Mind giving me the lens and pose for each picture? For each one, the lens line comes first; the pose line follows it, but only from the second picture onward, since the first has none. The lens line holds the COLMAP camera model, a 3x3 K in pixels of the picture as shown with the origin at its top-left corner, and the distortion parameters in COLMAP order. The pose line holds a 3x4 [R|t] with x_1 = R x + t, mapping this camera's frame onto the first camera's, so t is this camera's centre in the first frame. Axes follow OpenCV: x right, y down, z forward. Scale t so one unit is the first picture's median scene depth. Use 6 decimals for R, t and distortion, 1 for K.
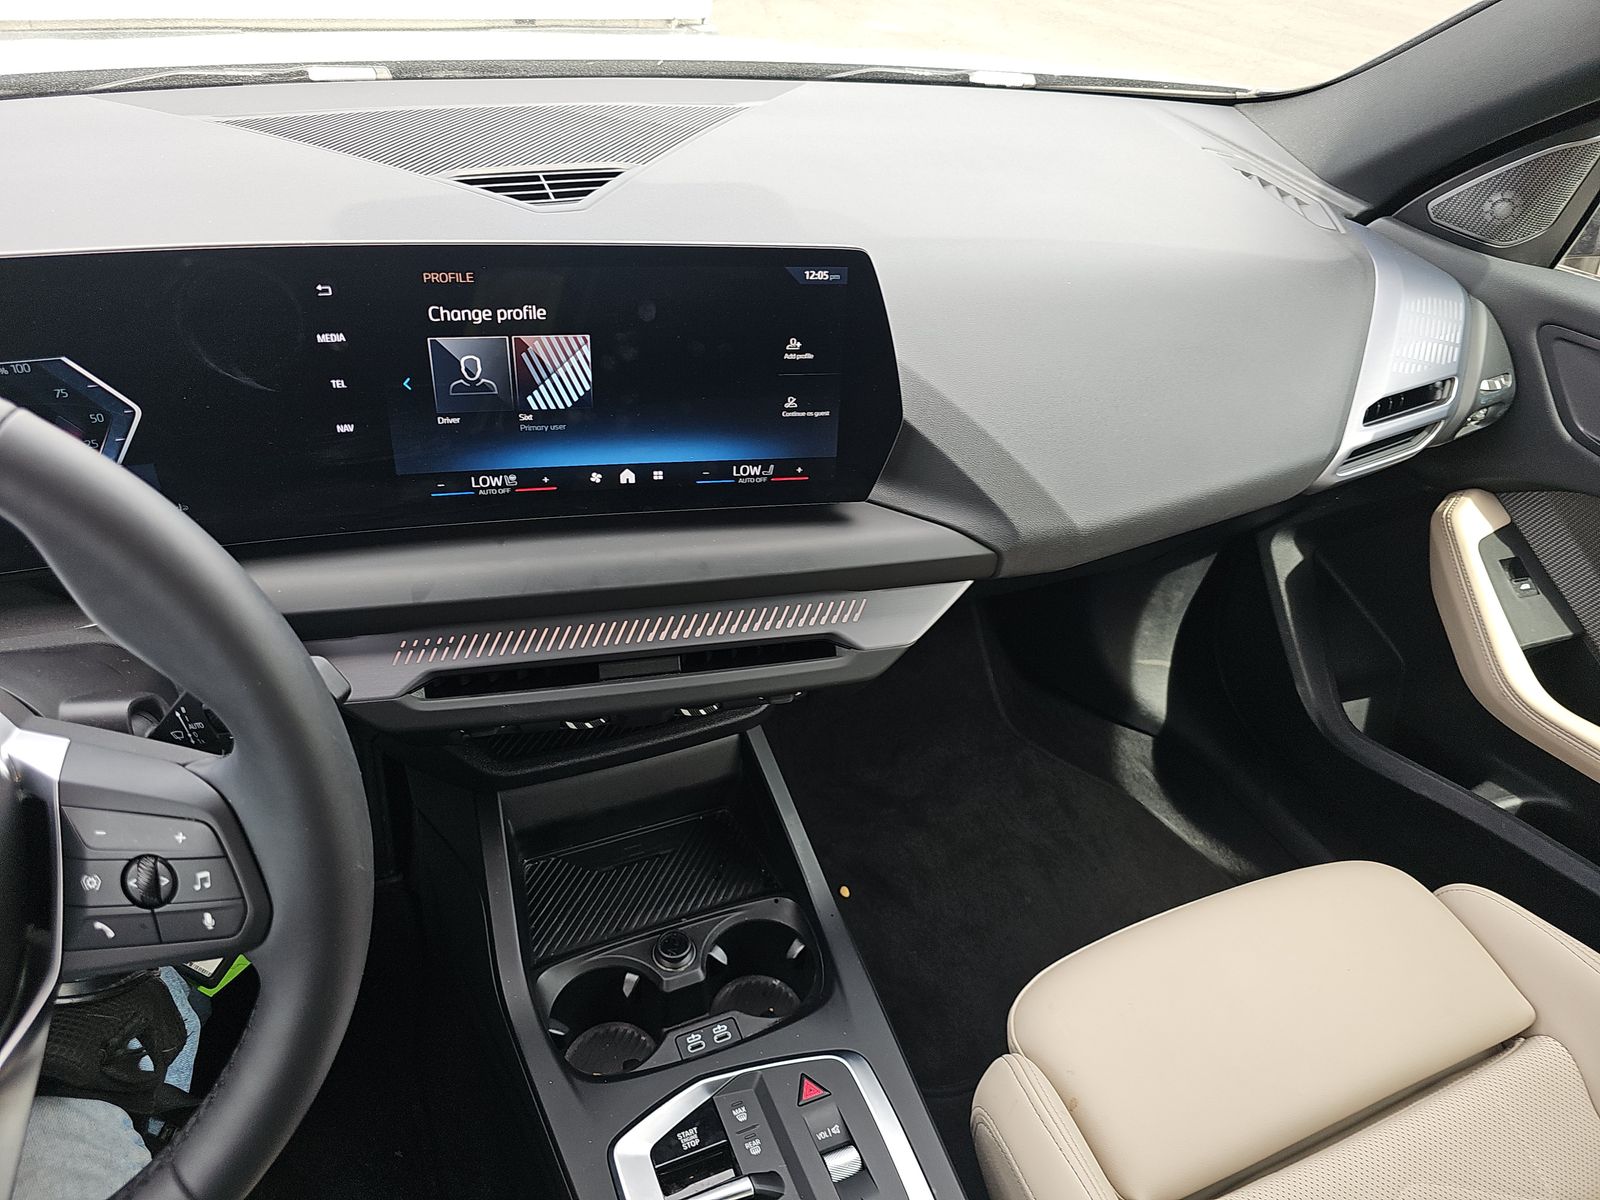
lens RADIAL K [[1055.8, 0, 800.0], [0, 1055.8, 600.0], [0, 0, 1]] dist [0.054149, -0.058581]
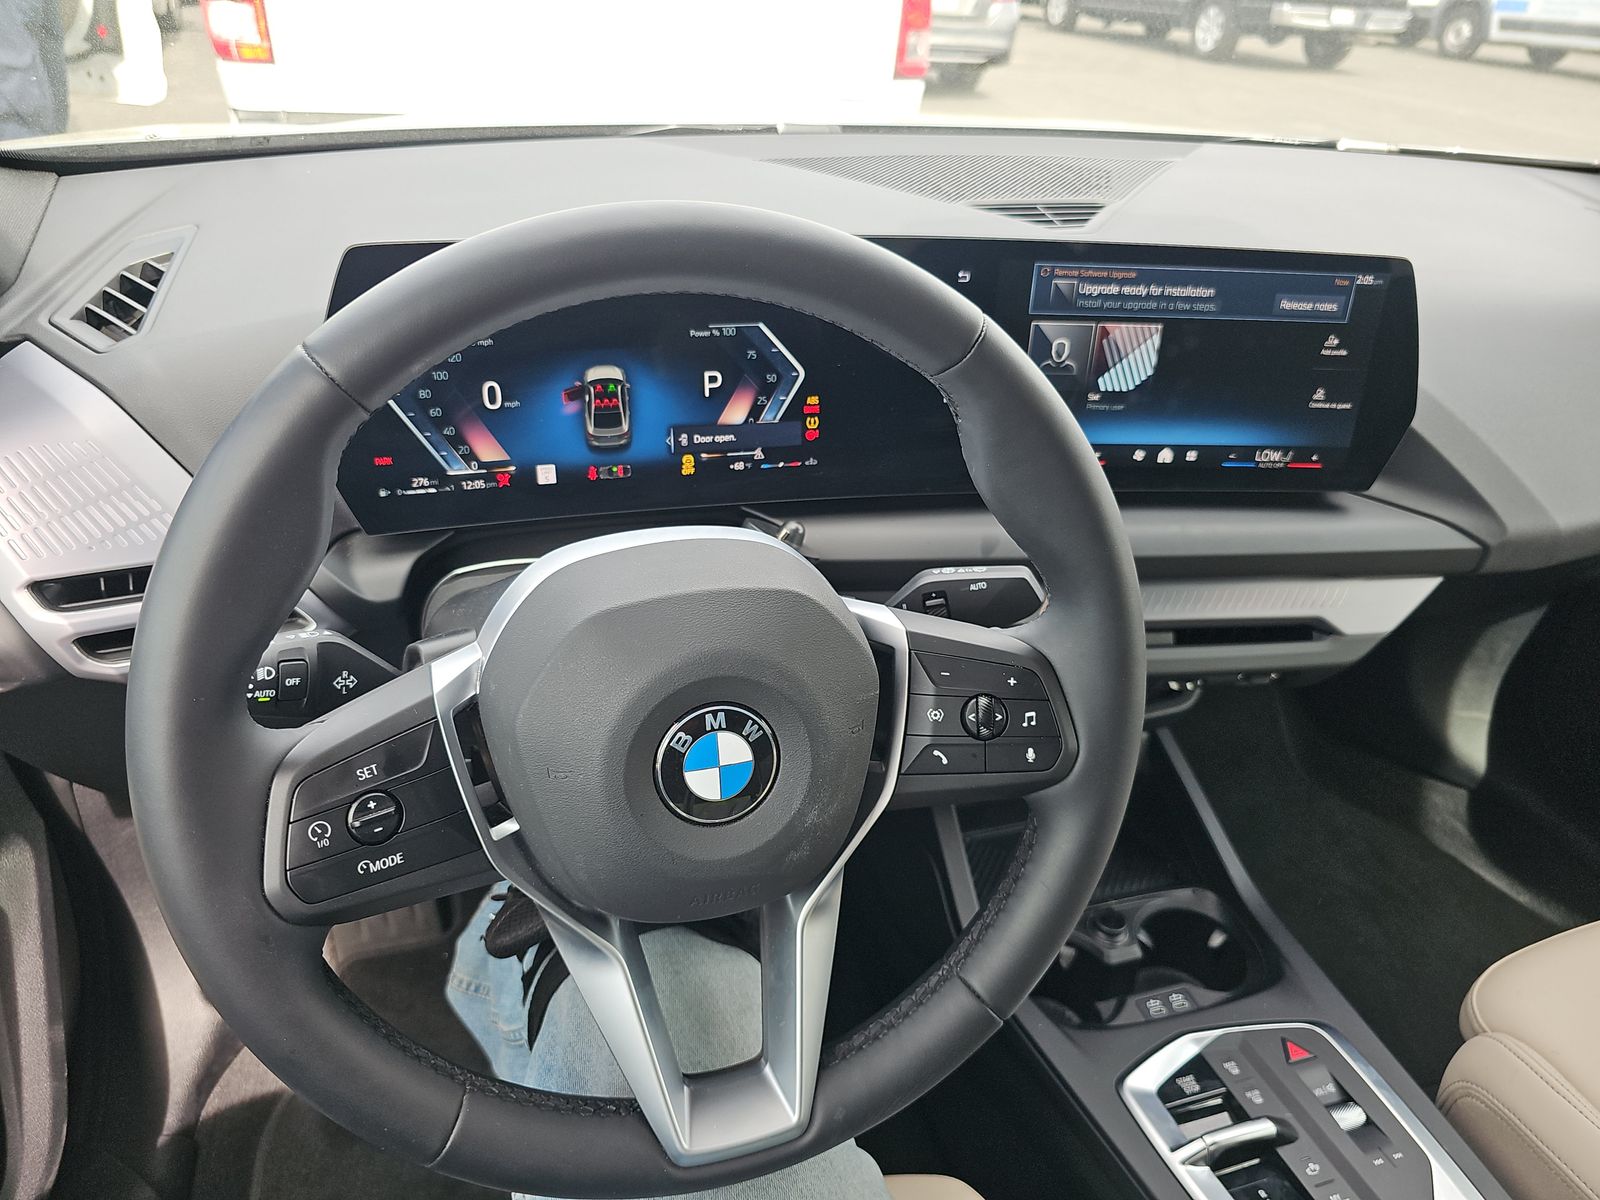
lens RADIAL K [[1070.7, 0, 800.0], [0, 1070.7, 600.0], [0, 0, 1]] dist [0.033332, -0.060858]
pose [[0.995347, 0.044895, -0.085263, -0.428015], [-0.052546, 0.994580, -0.089722, 0.149961], [0.080772, 0.093785, 0.992311, -0.128956]]
